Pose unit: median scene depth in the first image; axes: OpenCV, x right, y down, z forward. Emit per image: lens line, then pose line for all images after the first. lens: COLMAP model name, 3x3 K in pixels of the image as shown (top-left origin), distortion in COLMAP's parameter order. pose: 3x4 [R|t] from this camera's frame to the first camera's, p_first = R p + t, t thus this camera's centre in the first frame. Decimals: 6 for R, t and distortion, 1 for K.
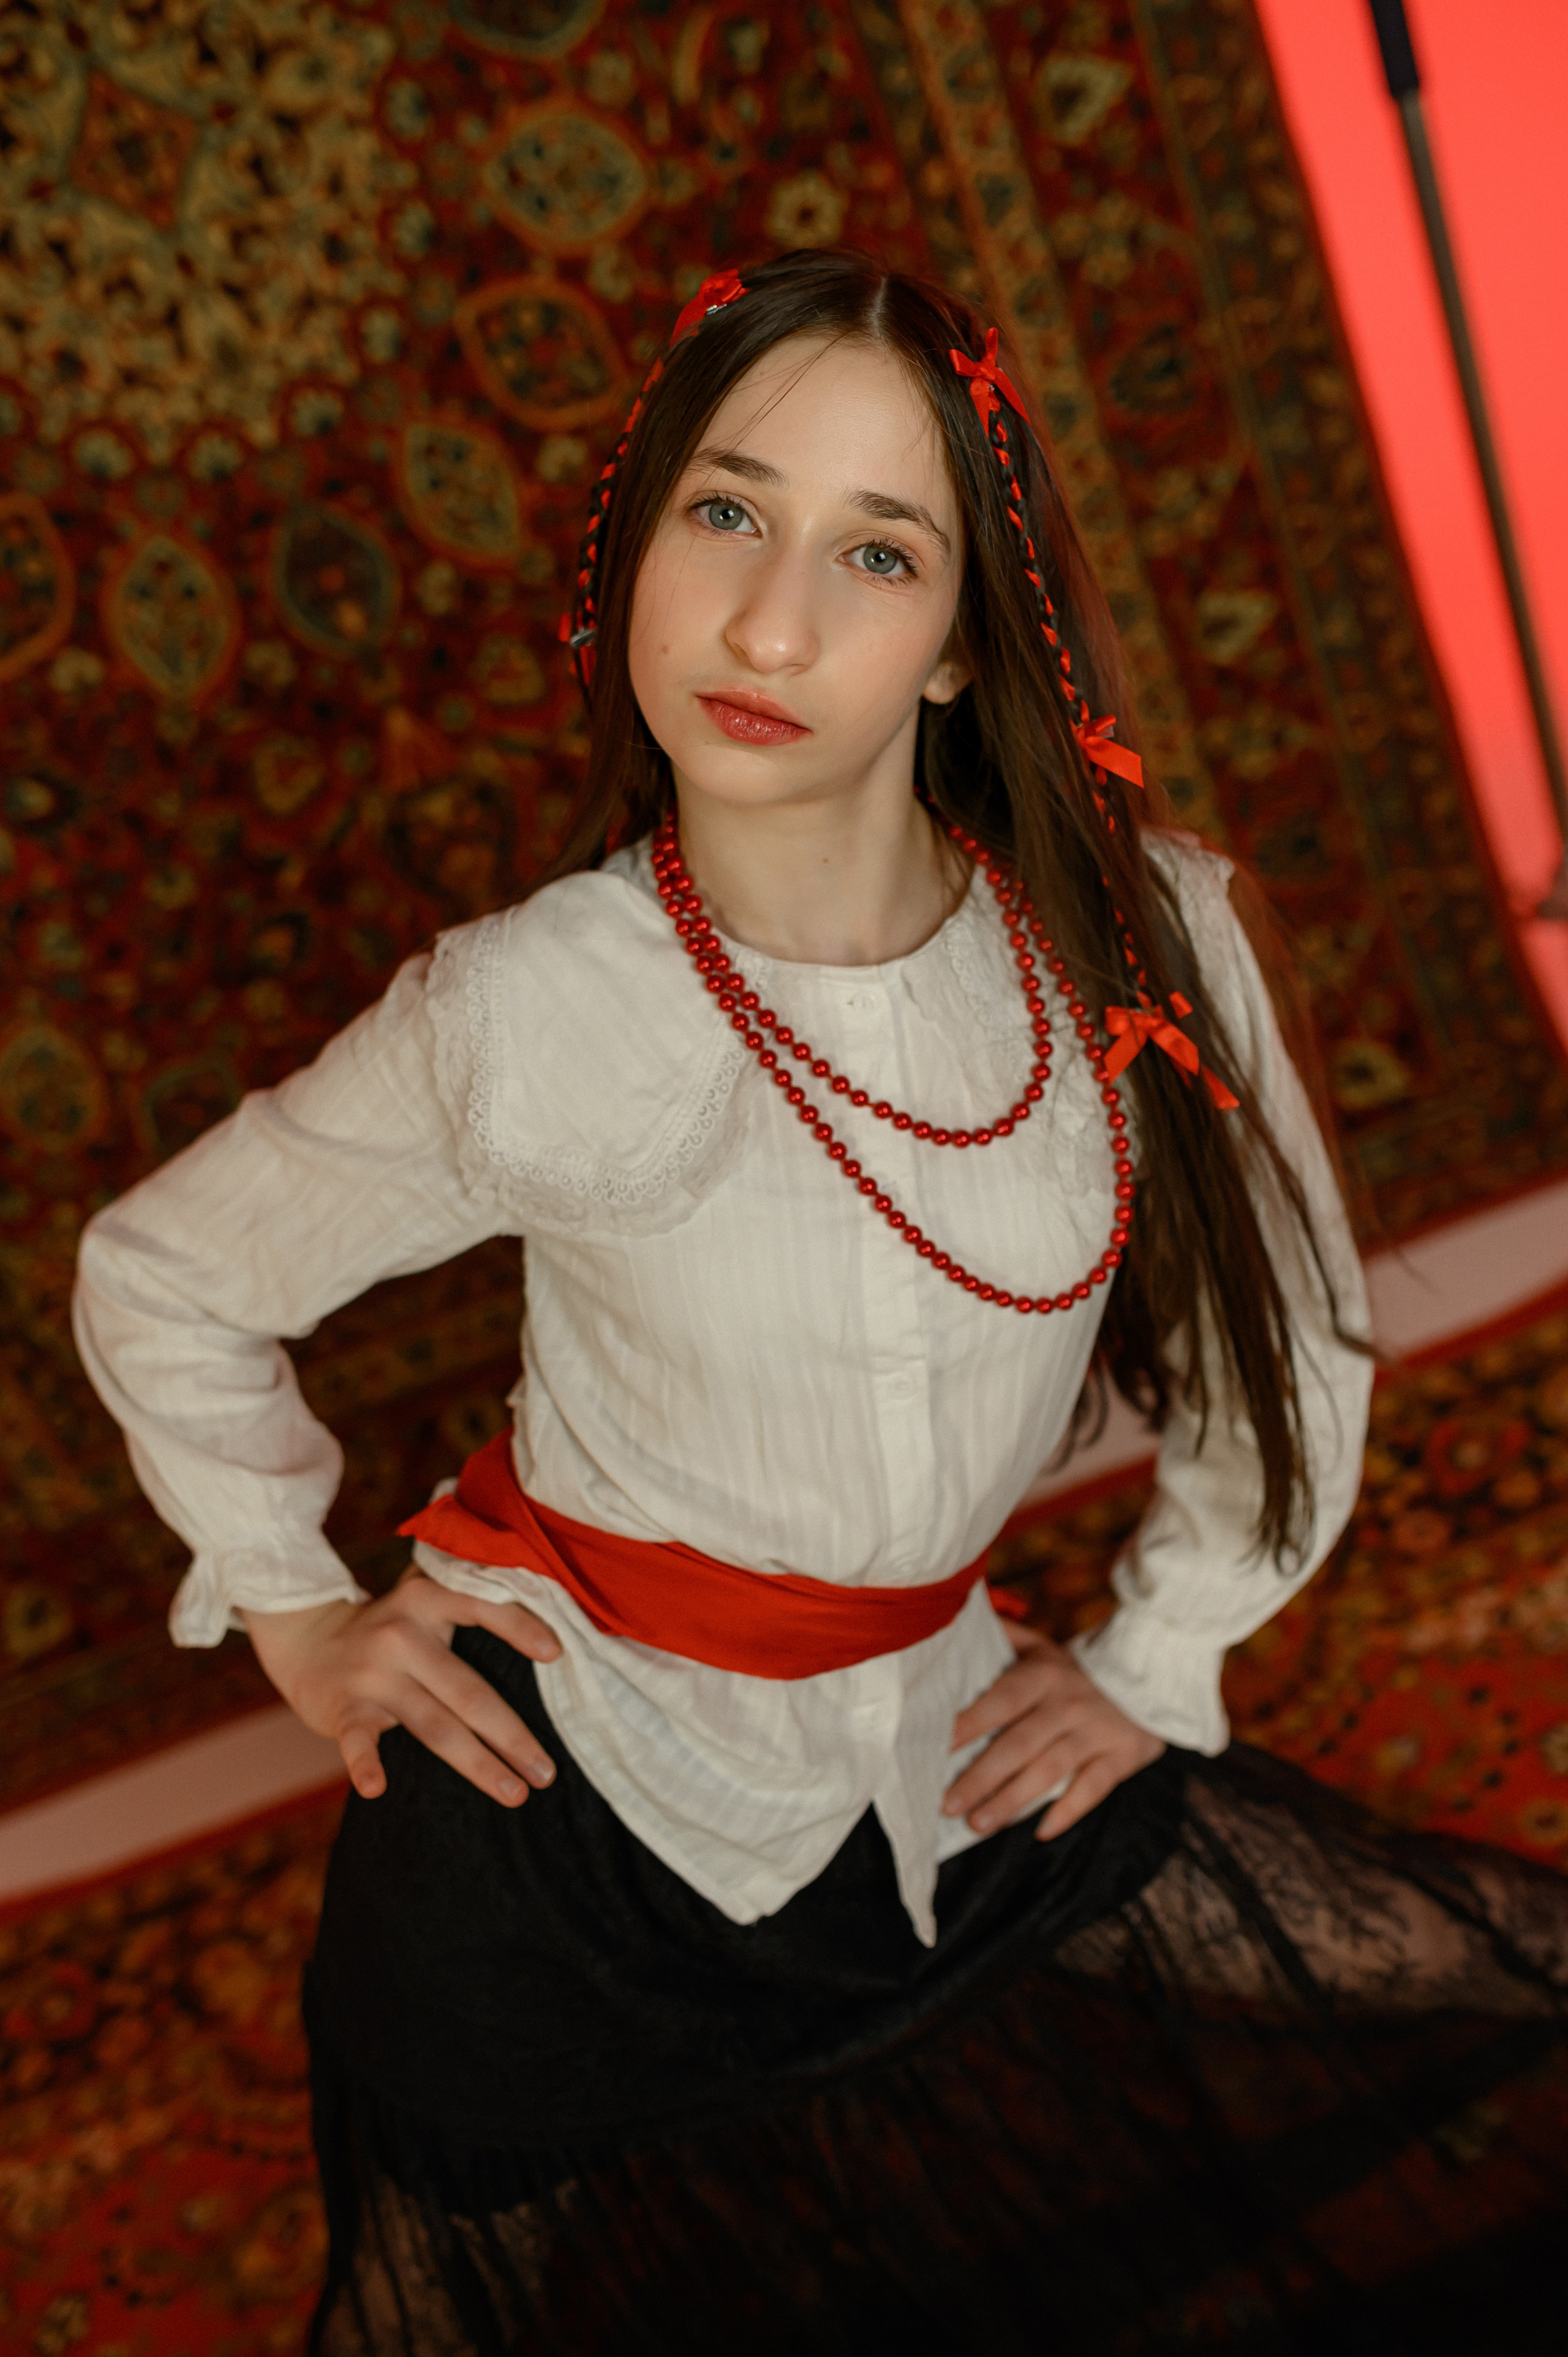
lens RADIAL K [[2289.0, 0, 788.2], [0, 2289.0, 1157.1], [0, 0, 1]] dist [-0.033818, 0.000000]
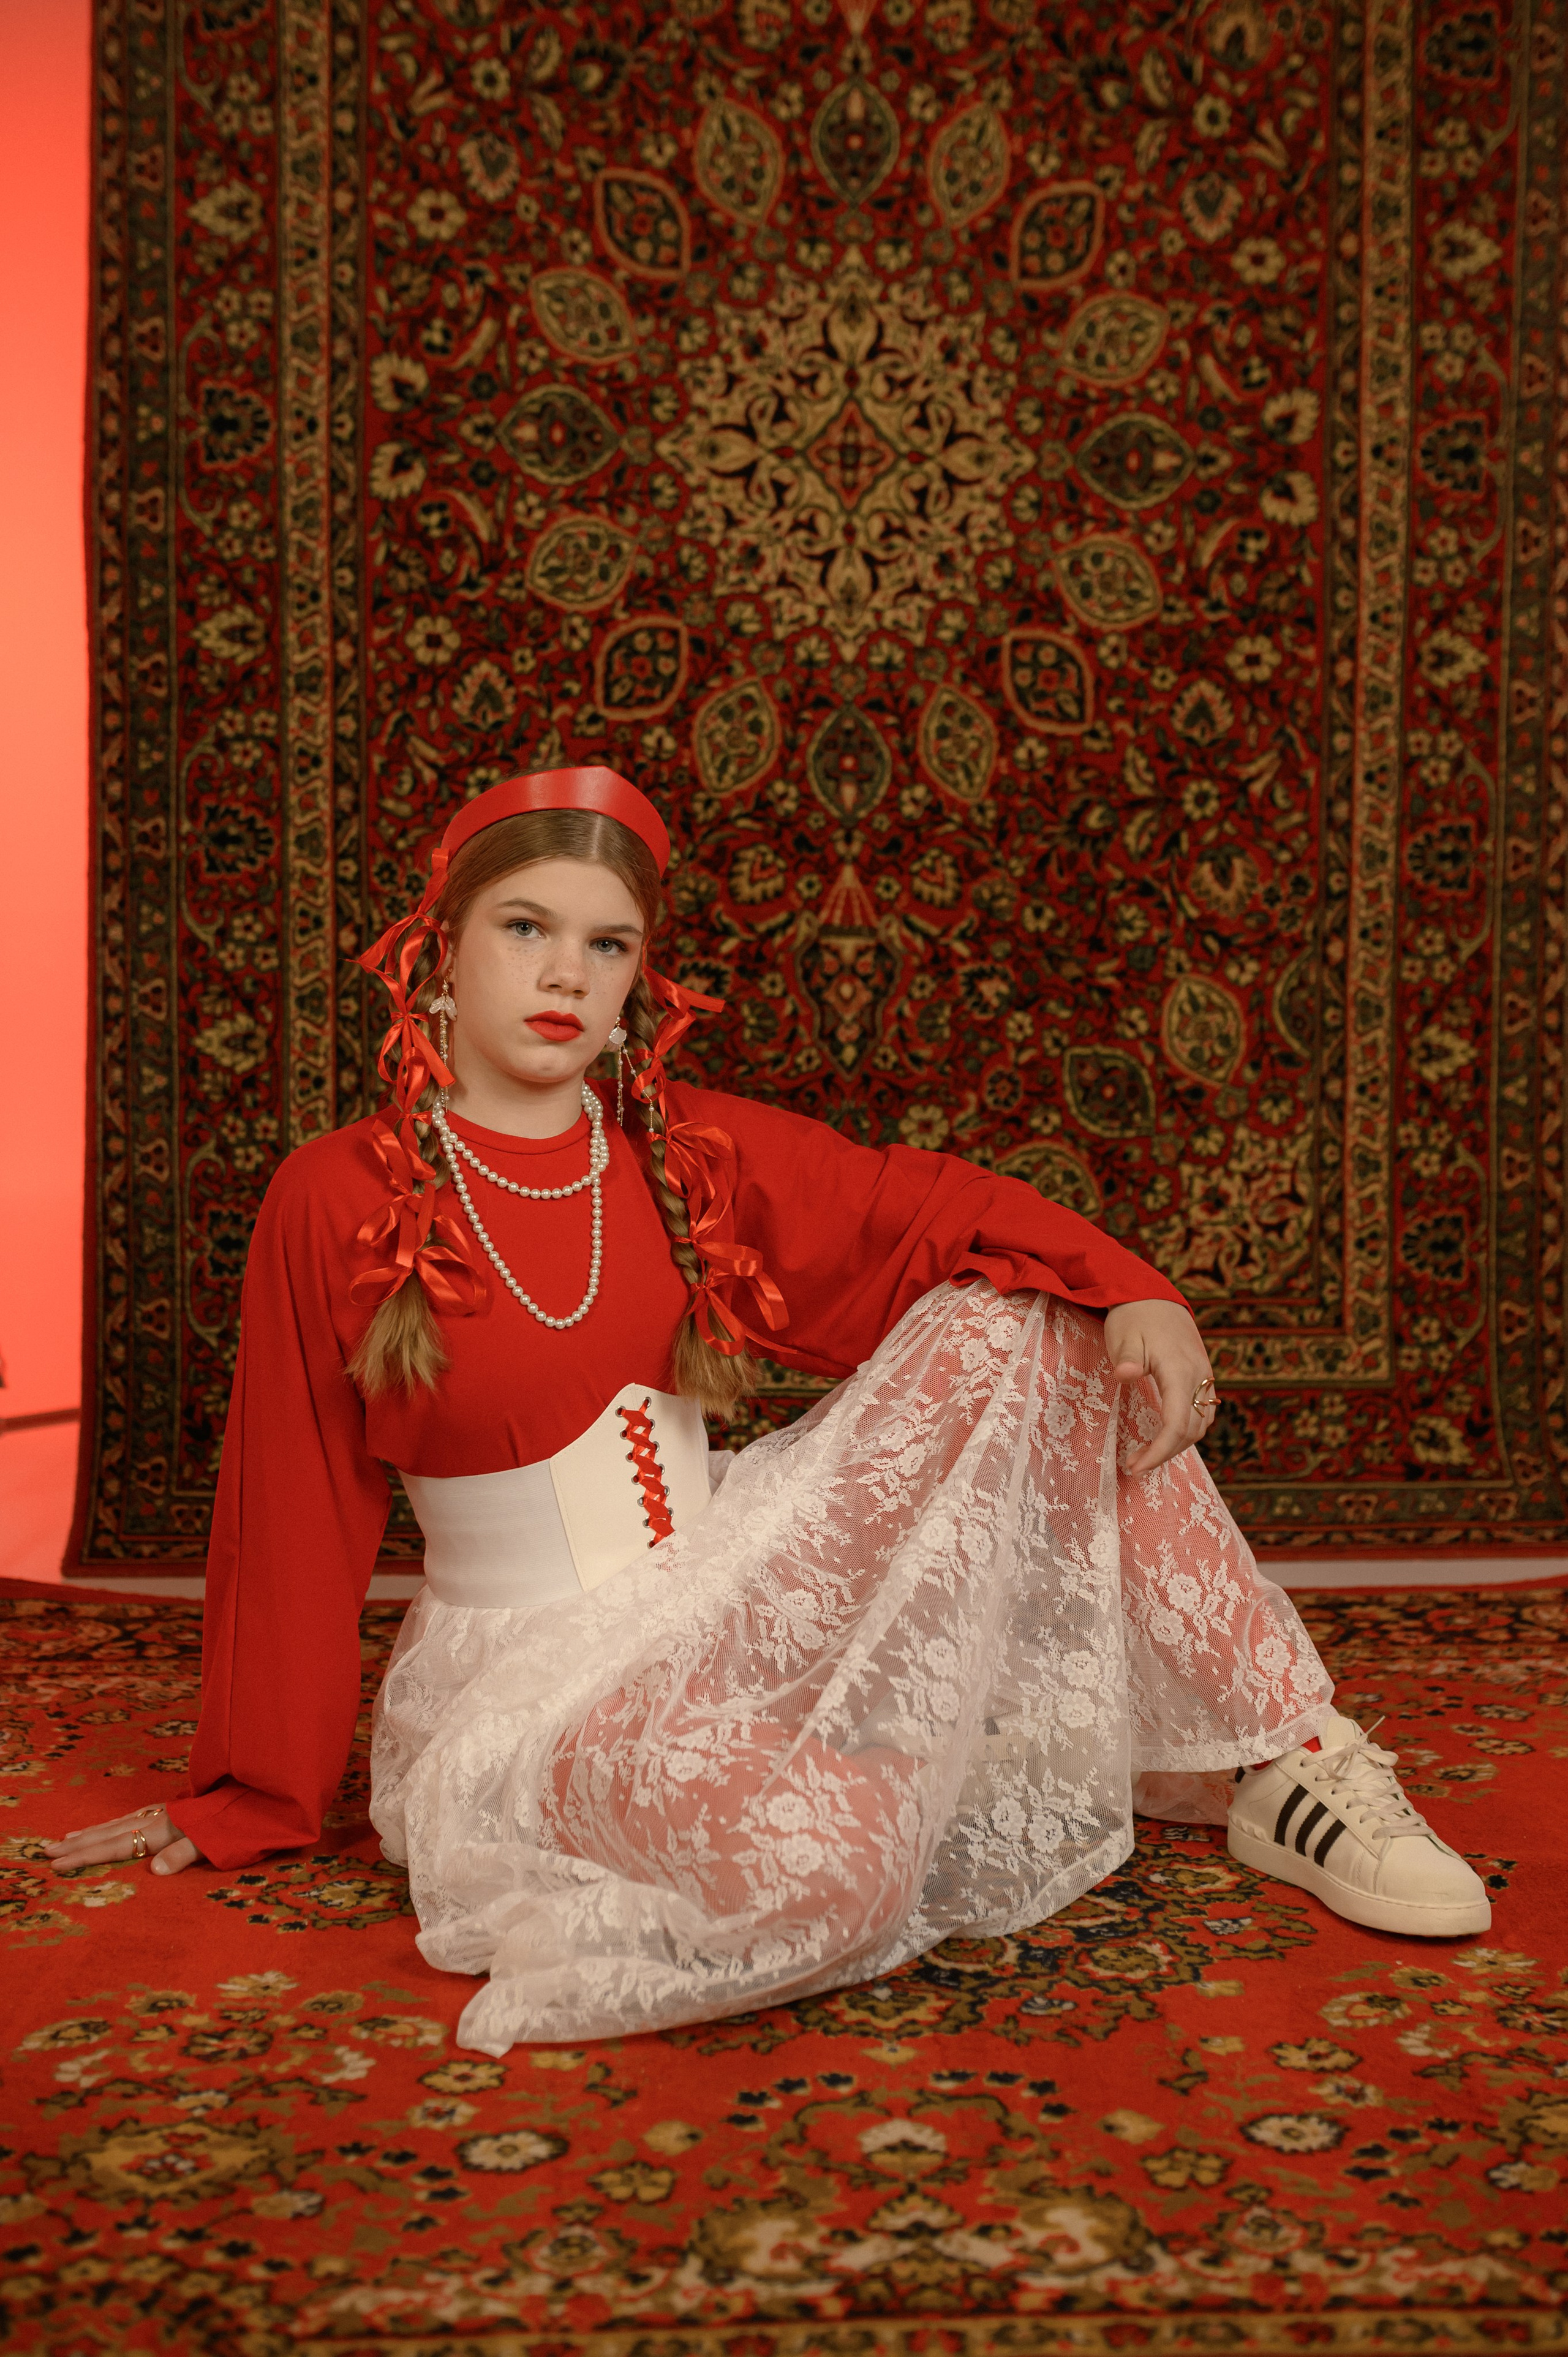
lens RADIAL K [[2524.3, 0, 790.7], [0, 2524.3, 1261.5], [0, 0, 1]] dist [-0.027538, 0.000000]
pose [[0.929437, 0.361991, -0.071483, -0.012358], [-0.360123, 0.847742, -0.389415, 0.647250], [-0.080366, 0.387680, 0.918284, -0.309961]]
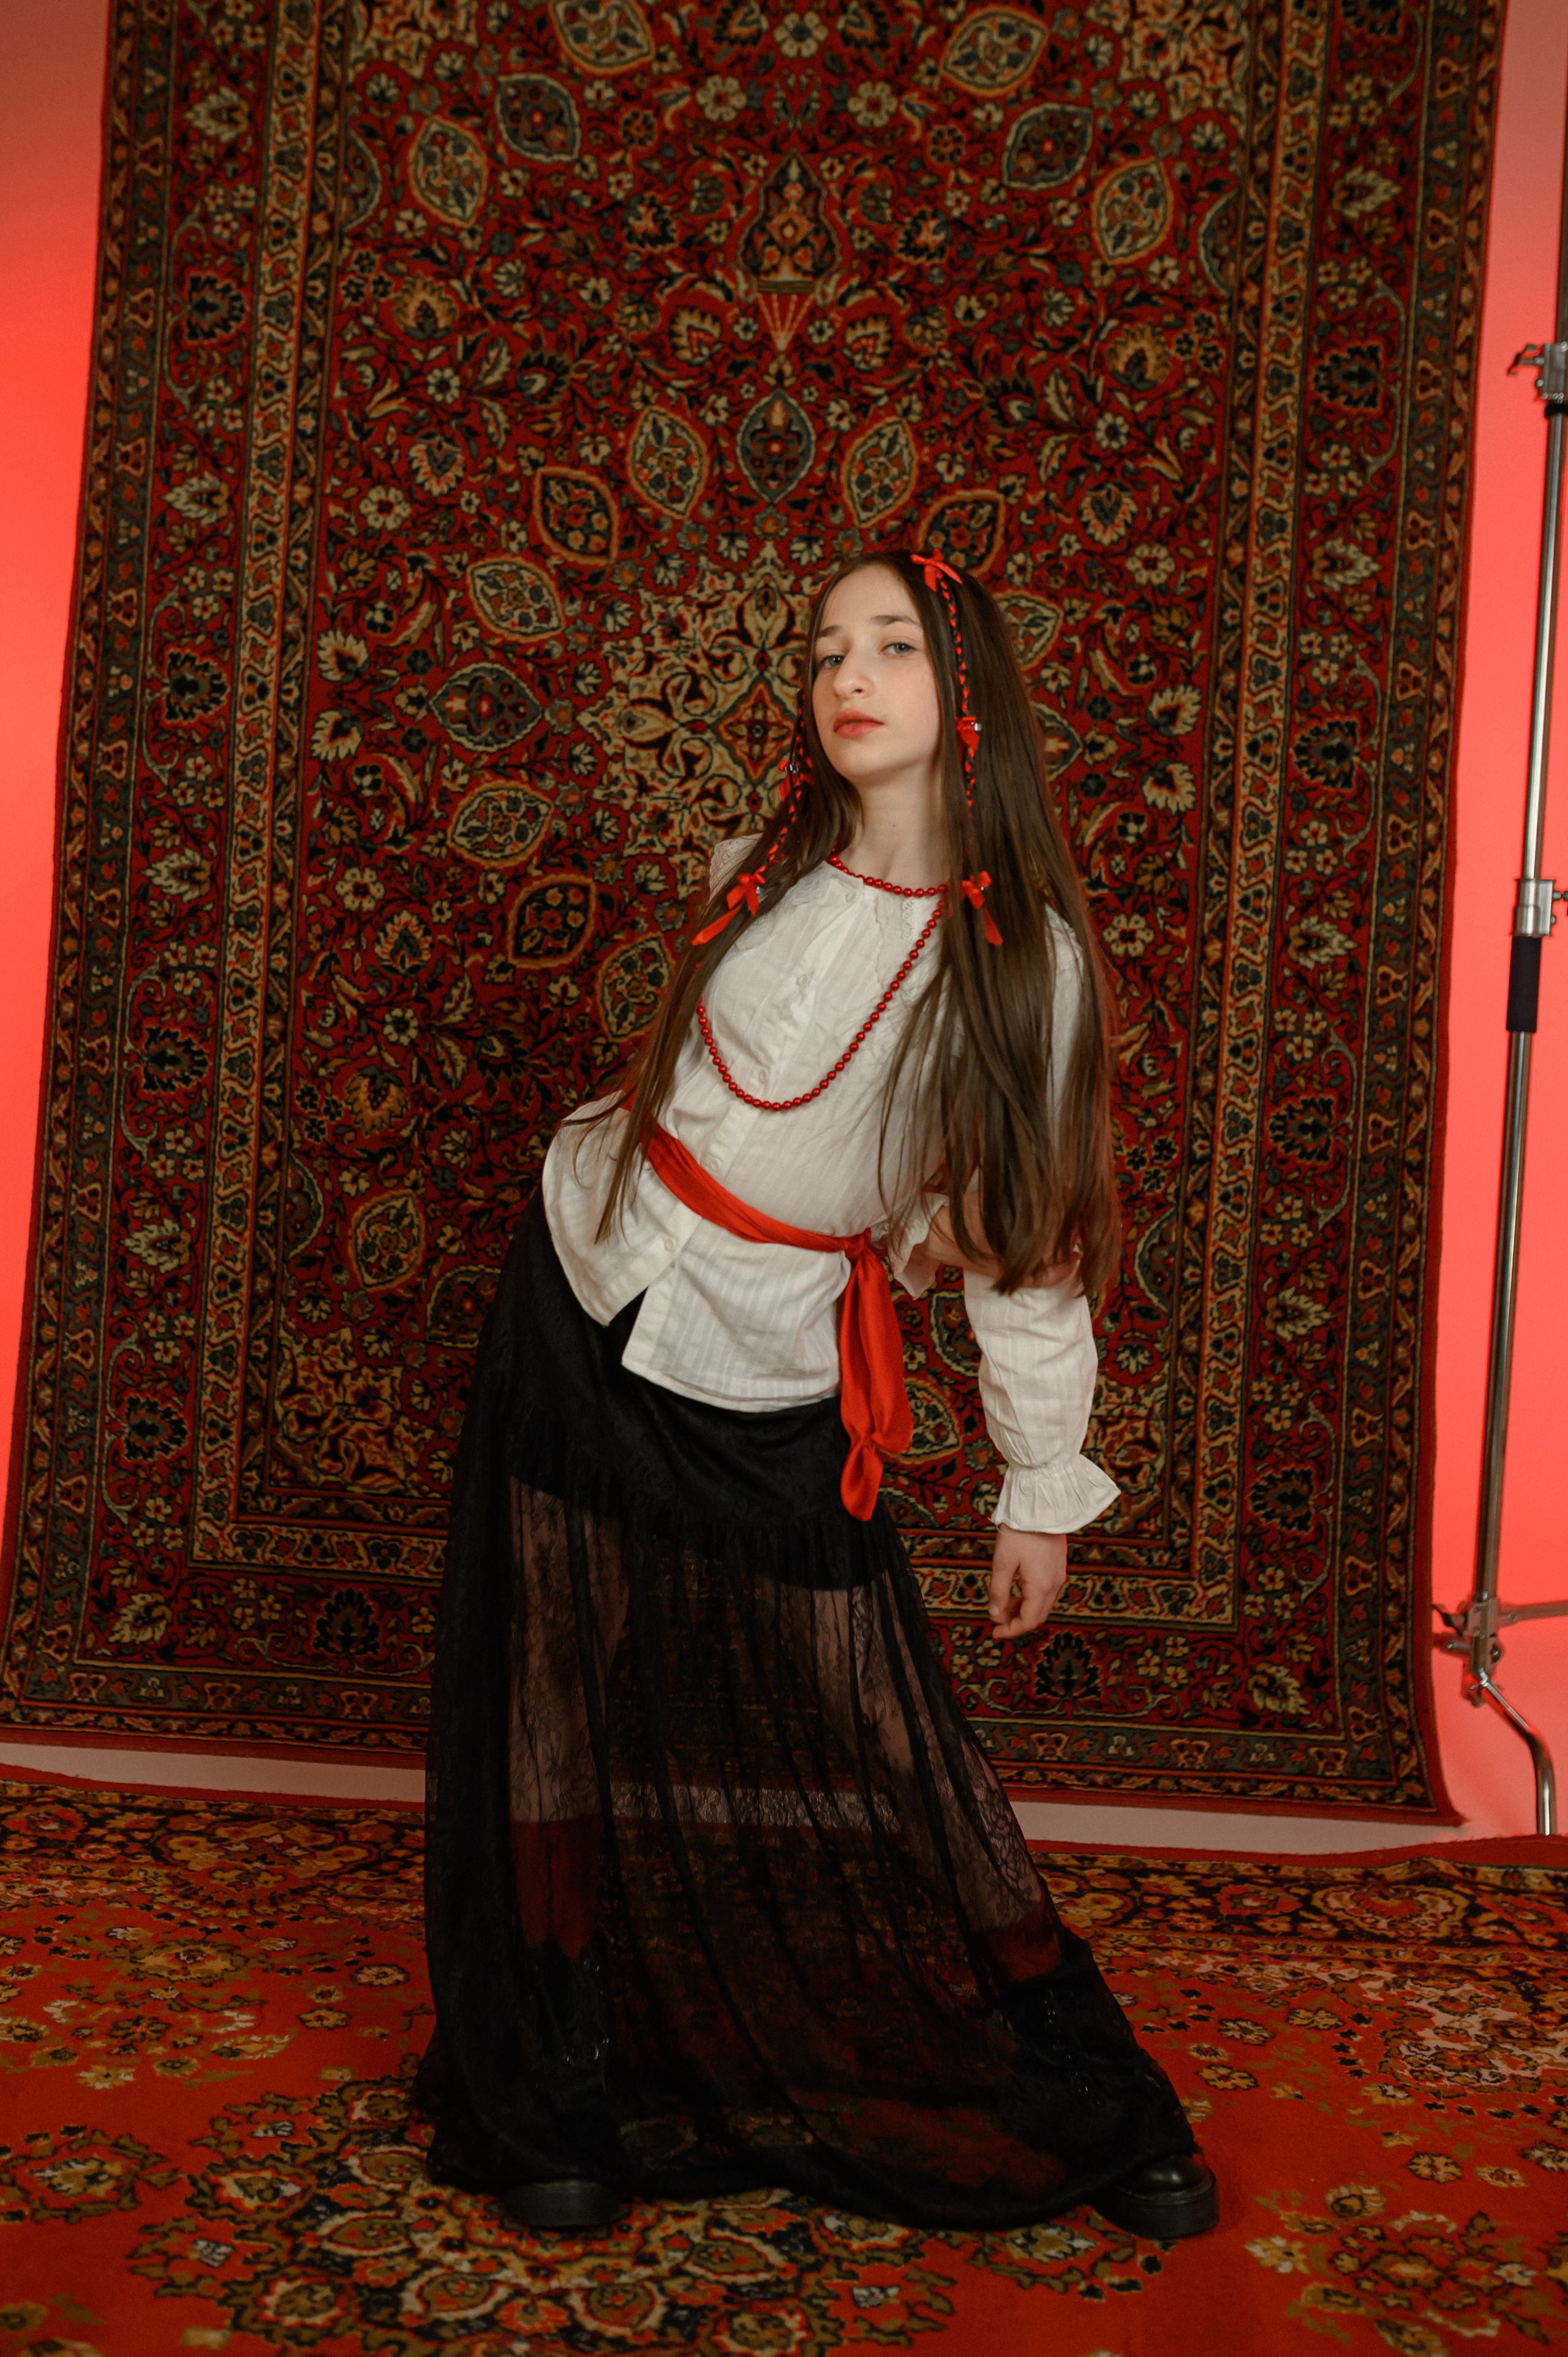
lens RADIAL K [[2409.1, 0, 714.3], [0, 2409.1, 1095.6], [0, 0, 1]] dist [-0.031322, 0.000000]
pose [[0.898995, 0.404676, -0.167466, 0.073087], [-0.436779, 0.800389, -0.410612, 0.465320], [-0.032127, 0.442284, 0.896300, -0.408052]]
